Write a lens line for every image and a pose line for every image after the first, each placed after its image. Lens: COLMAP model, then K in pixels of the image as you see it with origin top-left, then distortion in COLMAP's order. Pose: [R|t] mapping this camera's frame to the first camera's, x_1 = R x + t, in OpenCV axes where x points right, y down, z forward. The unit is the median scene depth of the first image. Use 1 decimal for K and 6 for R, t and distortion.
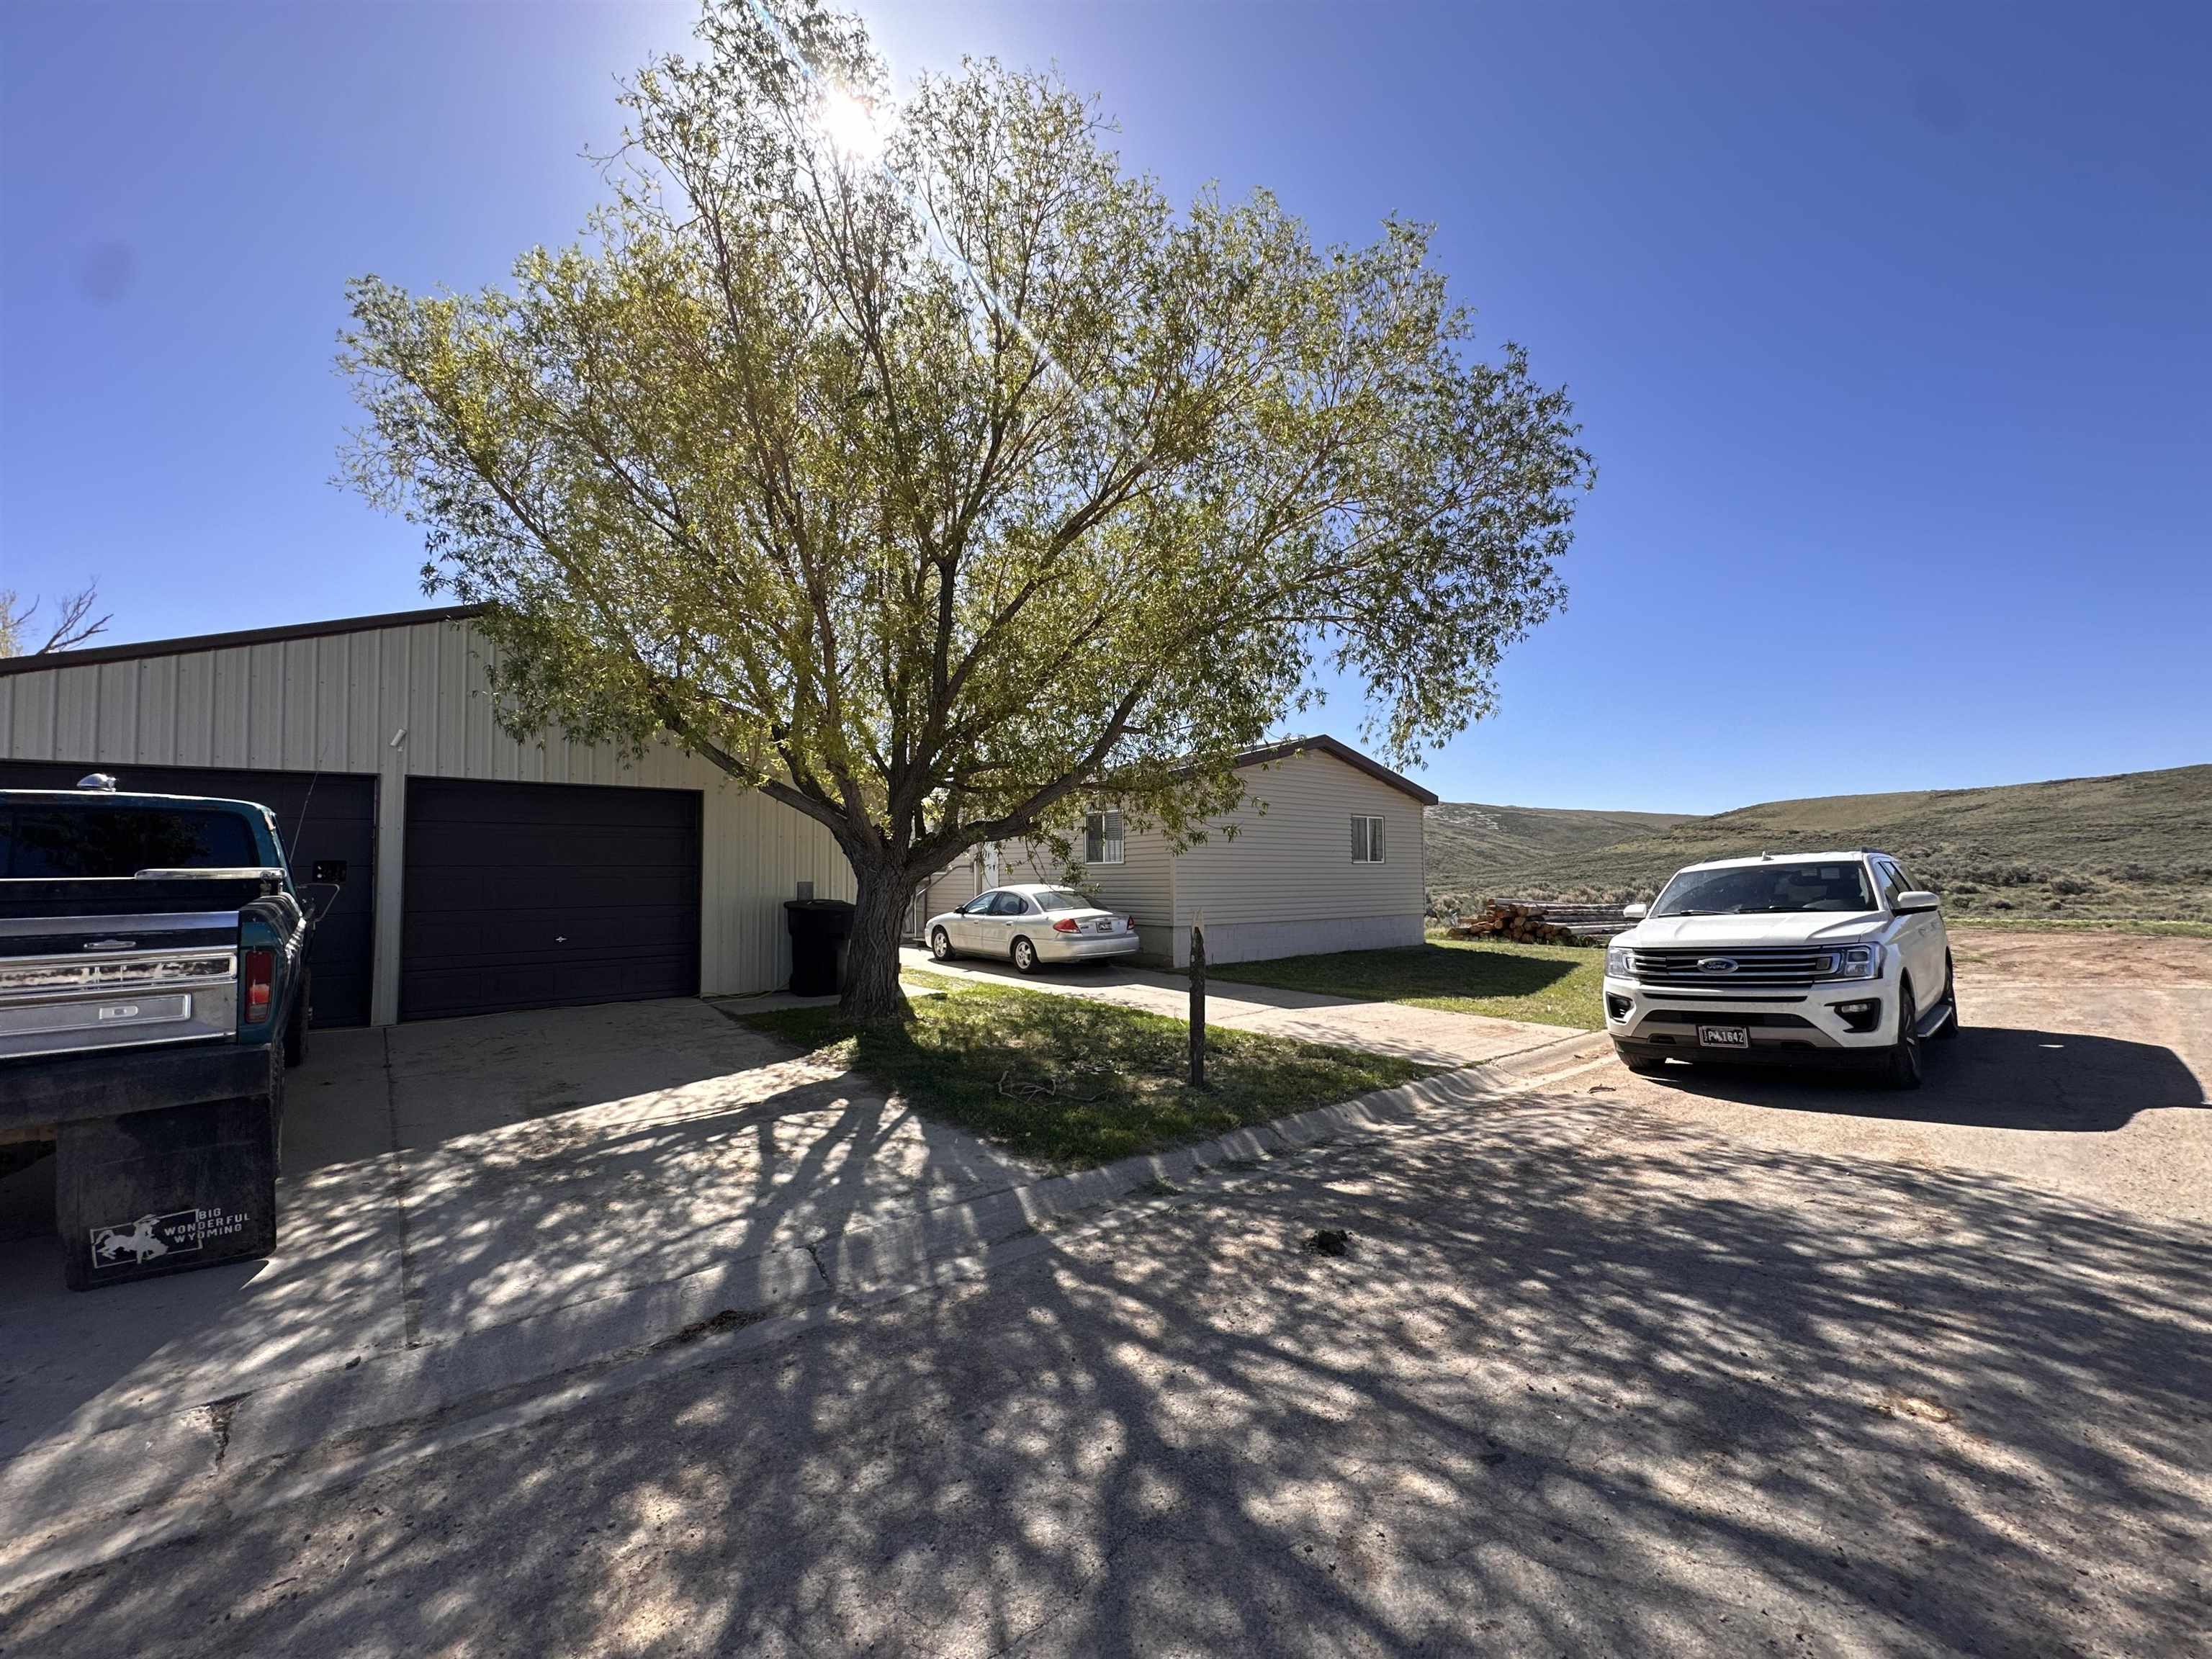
lens RADIAL K [[890.2, 0, 1105.6], [0, 890.2, 832.2], [0, 0, 1]] dist [-0.002803, 0.000899]
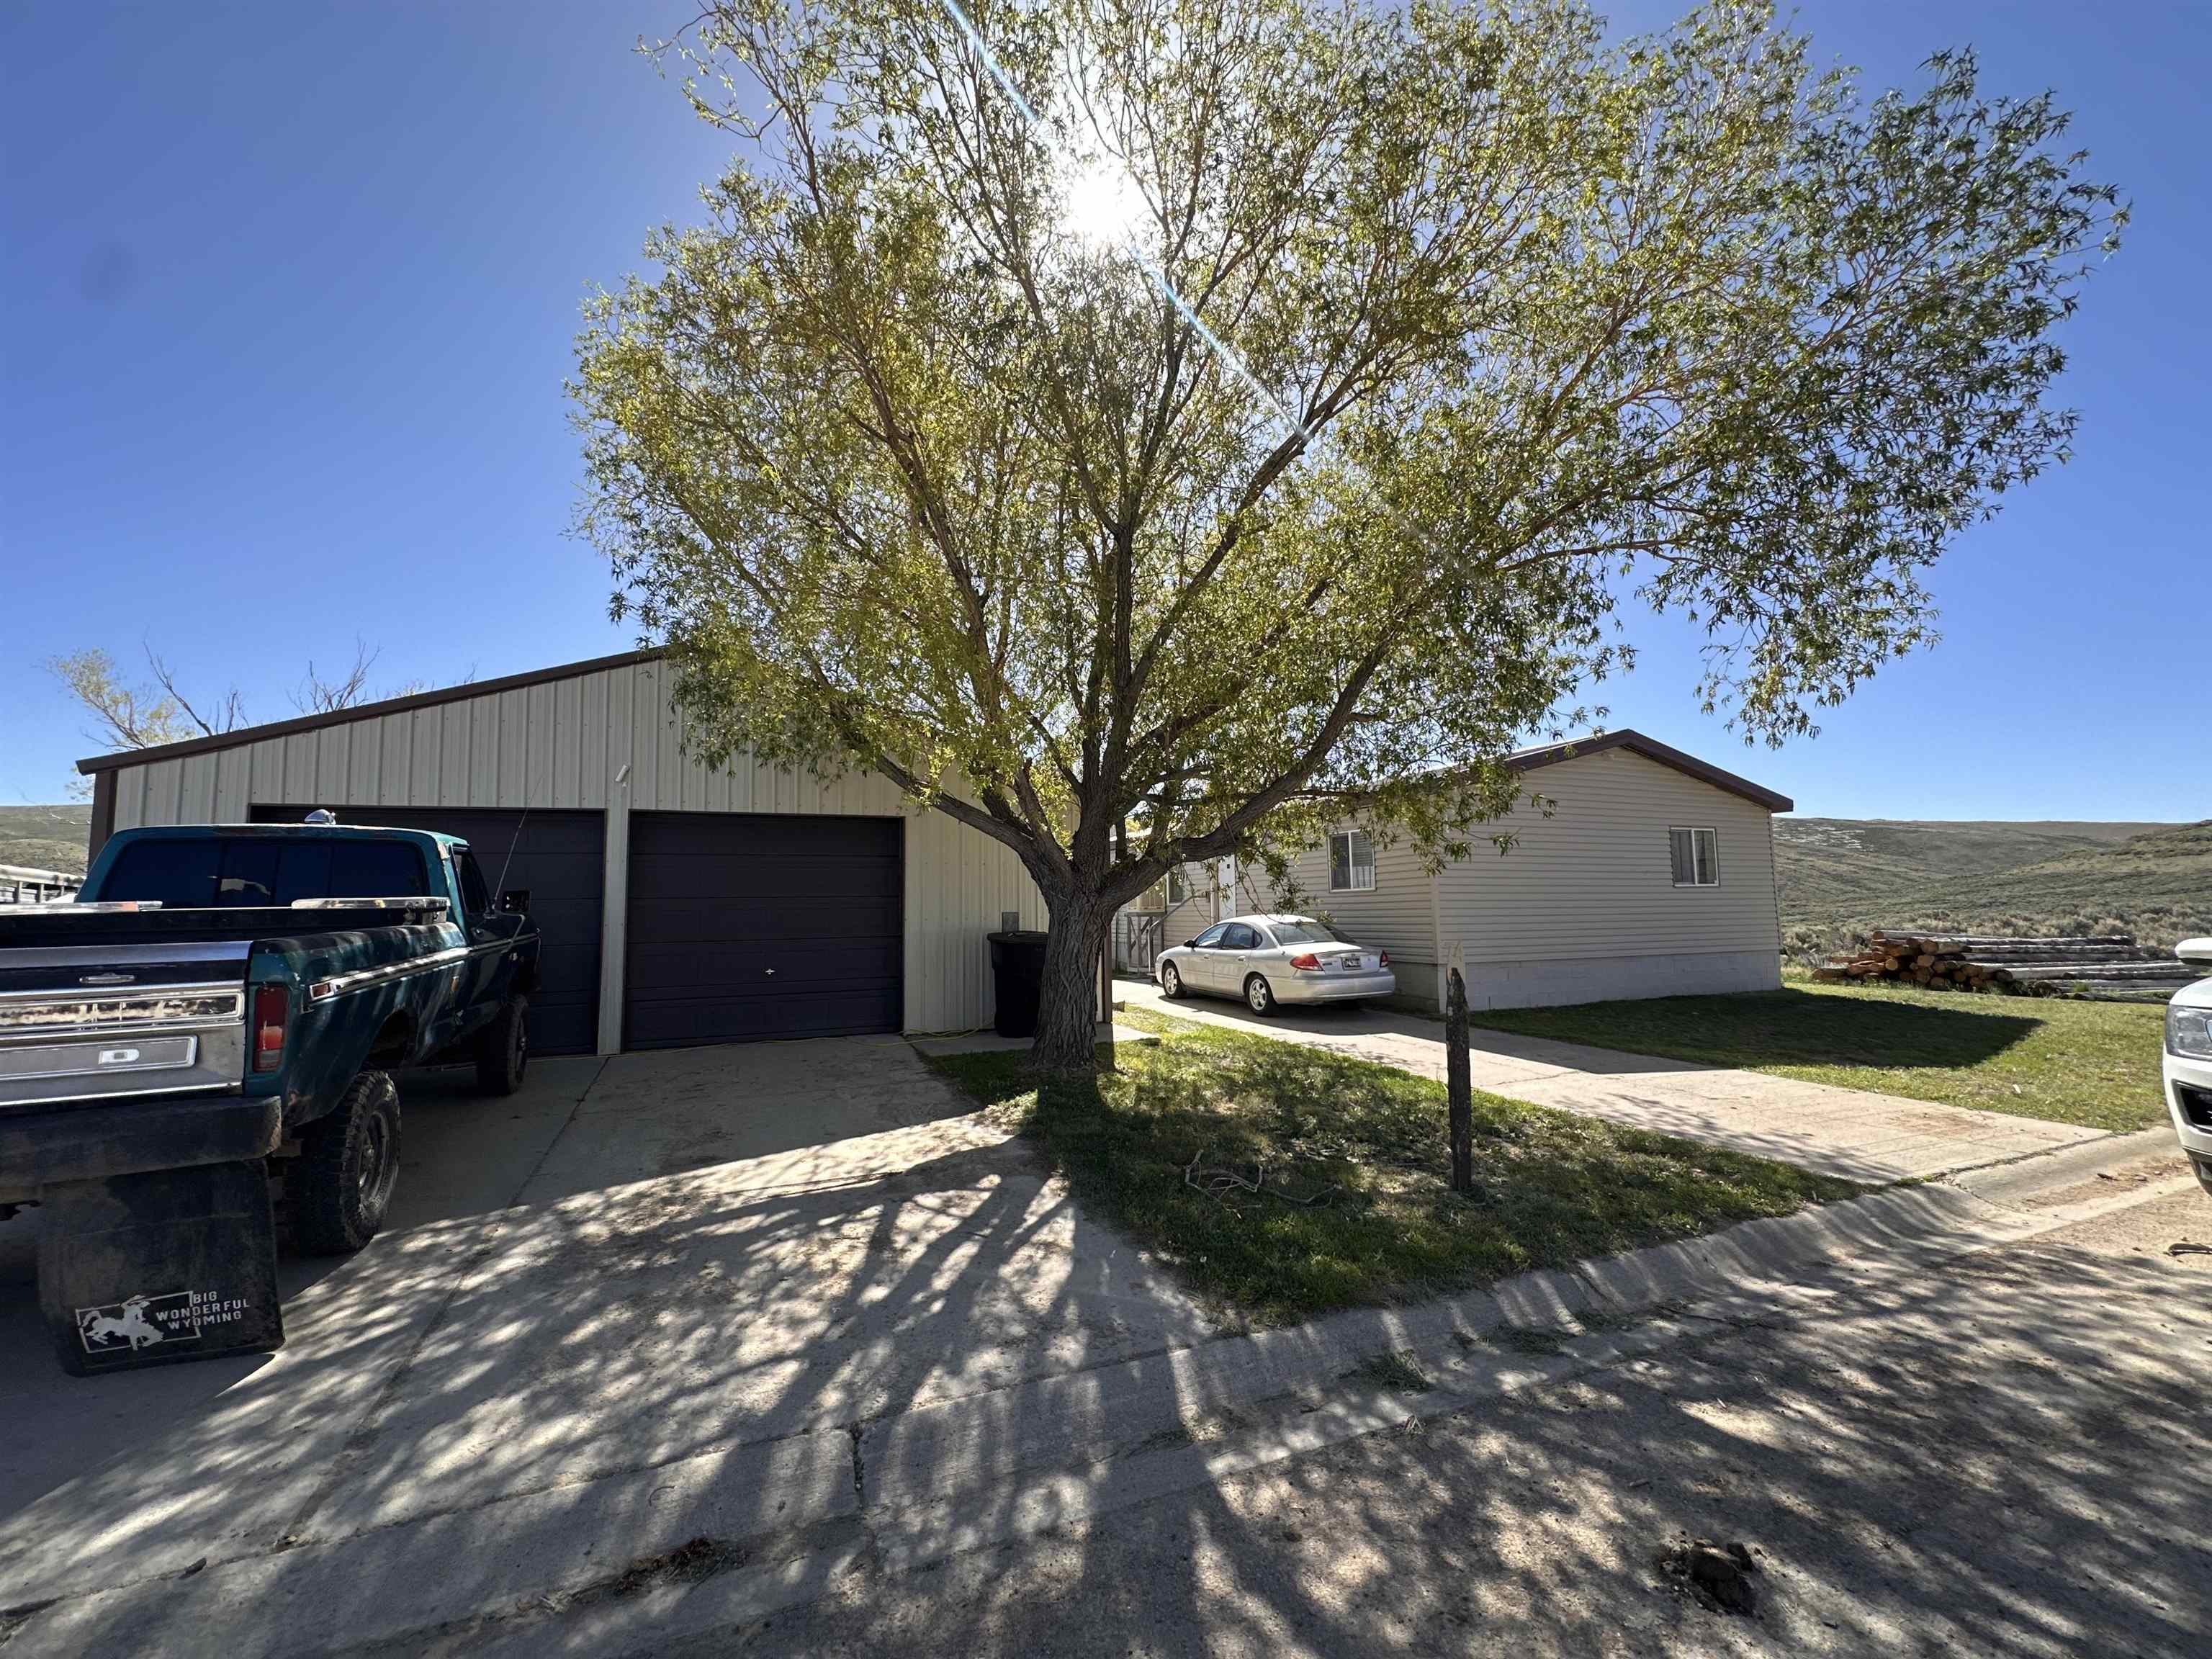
lens RADIAL K [[890.2, 0, 1106.3], [0, 890.2, 834.0], [0, 0, 1]] dist [-0.002803, 0.000899]
pose [[0.958535, -0.031042, -0.283277, 0.042954], [0.021110, 0.999053, -0.038048, 0.021262], [0.284190, 0.030491, 0.958283, 0.242029]]
